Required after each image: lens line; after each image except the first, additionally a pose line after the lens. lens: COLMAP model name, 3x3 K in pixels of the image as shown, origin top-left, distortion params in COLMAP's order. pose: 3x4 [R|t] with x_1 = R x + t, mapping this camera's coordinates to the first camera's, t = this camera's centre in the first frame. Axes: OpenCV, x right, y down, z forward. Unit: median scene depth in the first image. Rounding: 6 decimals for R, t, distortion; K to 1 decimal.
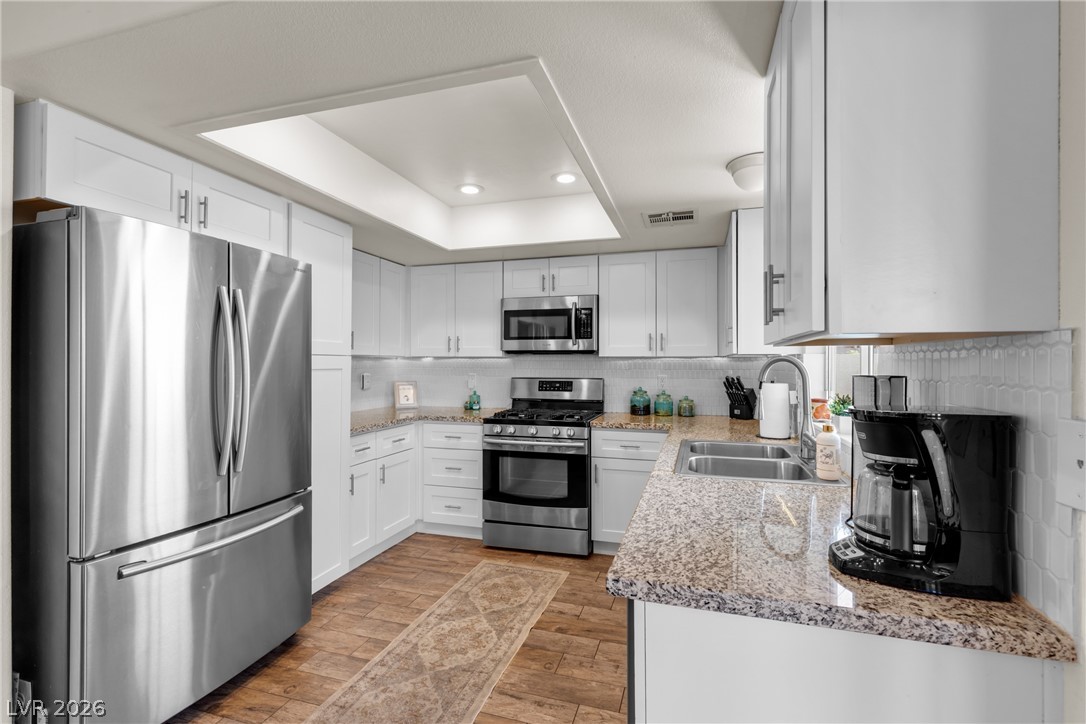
lens RADIAL K [[486.4, 0, 541.0], [0, 486.4, 363.0], [0, 0, 1]] dist [0.008813, -0.002119]
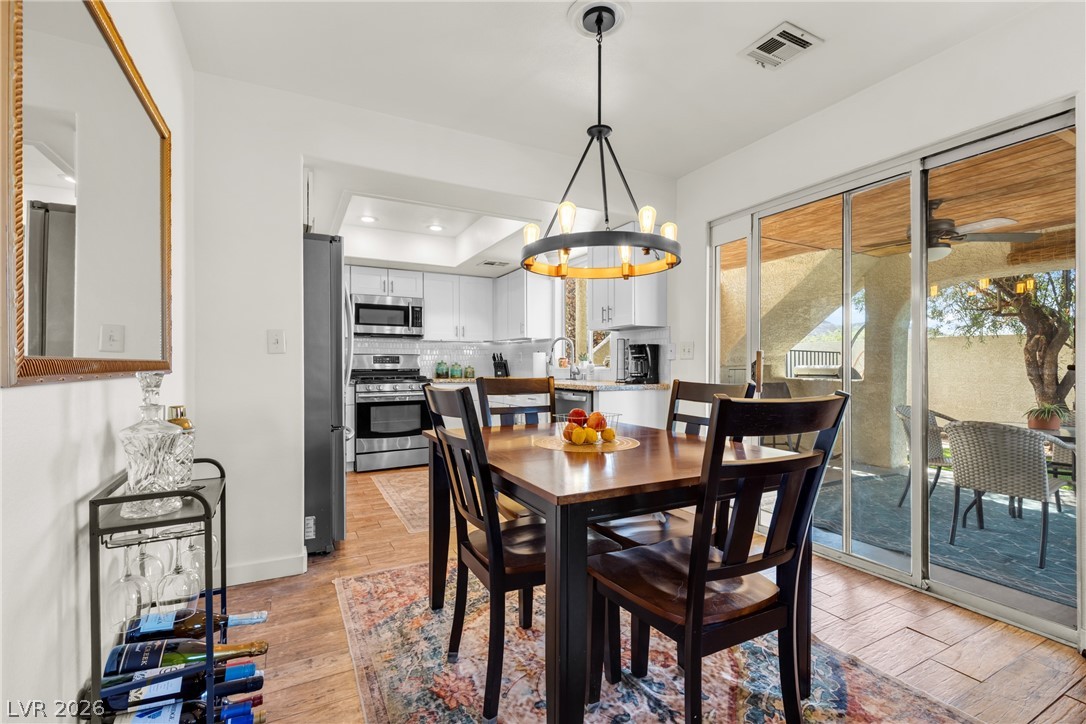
lens RADIAL K [[486.4, 0, 548.5], [0, 486.4, 367.0], [0, 0, 1]] dist [0.008813, -0.002119]
pose [[0.706127, -0.006111, 0.708058, -0.712161], [0.001907, 0.999976, 0.006728, 0.066475], [-0.708082, -0.003401, 0.706122, -0.363379]]
